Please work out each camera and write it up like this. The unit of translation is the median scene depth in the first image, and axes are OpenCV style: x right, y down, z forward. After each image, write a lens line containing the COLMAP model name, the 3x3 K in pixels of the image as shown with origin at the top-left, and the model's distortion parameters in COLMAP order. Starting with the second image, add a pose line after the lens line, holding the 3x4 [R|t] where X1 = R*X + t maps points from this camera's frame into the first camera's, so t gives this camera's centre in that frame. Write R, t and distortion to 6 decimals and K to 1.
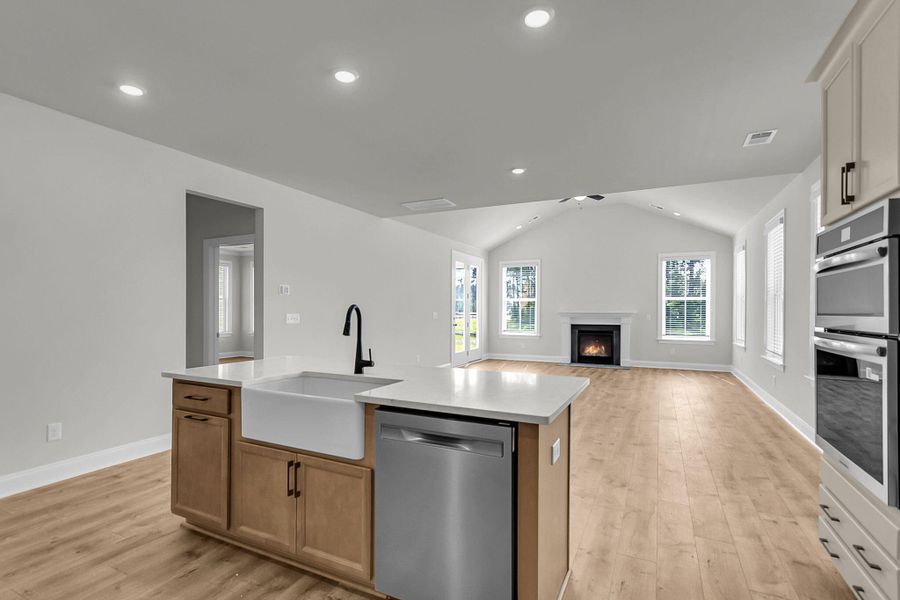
lens RADIAL K [[430.2, 0, 456.6], [0, 430.2, 311.5], [0, 0, 1]] dist [-0.002047, 0.000154]
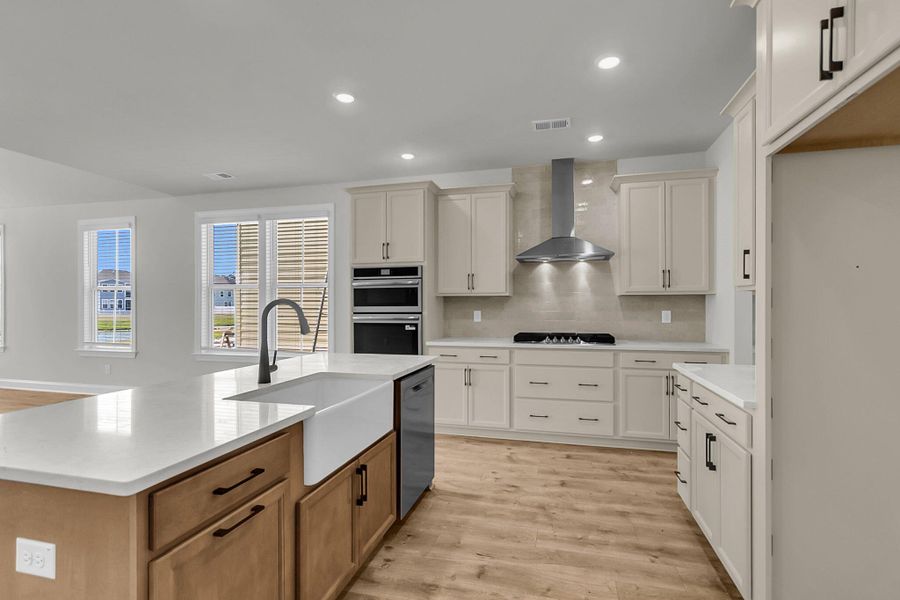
lens RADIAL K [[430.2, 0, 448.5], [0, 430.2, 299.6], [0, 0, 1]] dist [-0.002047, 0.000154]
pose [[-0.184265, 0.005769, 0.982860, -1.117387], [0.006478, 0.999968, -0.004655, -0.010696], [-0.982855, 0.005509, -0.184297, 0.815629]]
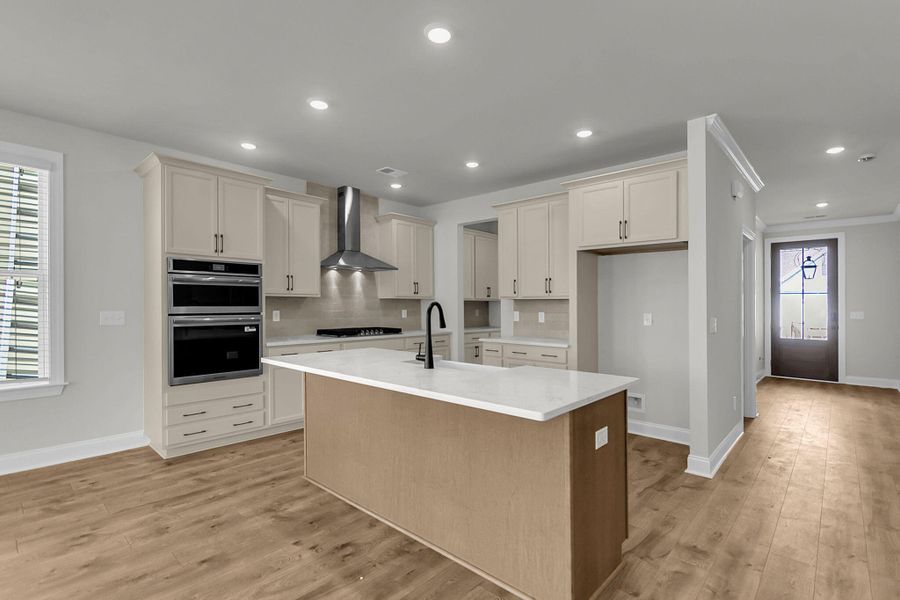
lens RADIAL K [[430.2, 0, 445.8], [0, 430.2, 303.7], [0, 0, 1]] dist [-0.002047, 0.000154]
pose [[-0.954156, -0.007751, 0.299210, -0.573088], [-0.006790, 0.999968, 0.004251, -0.014623], [-0.299233, 0.002024, -0.954178, 1.985161]]
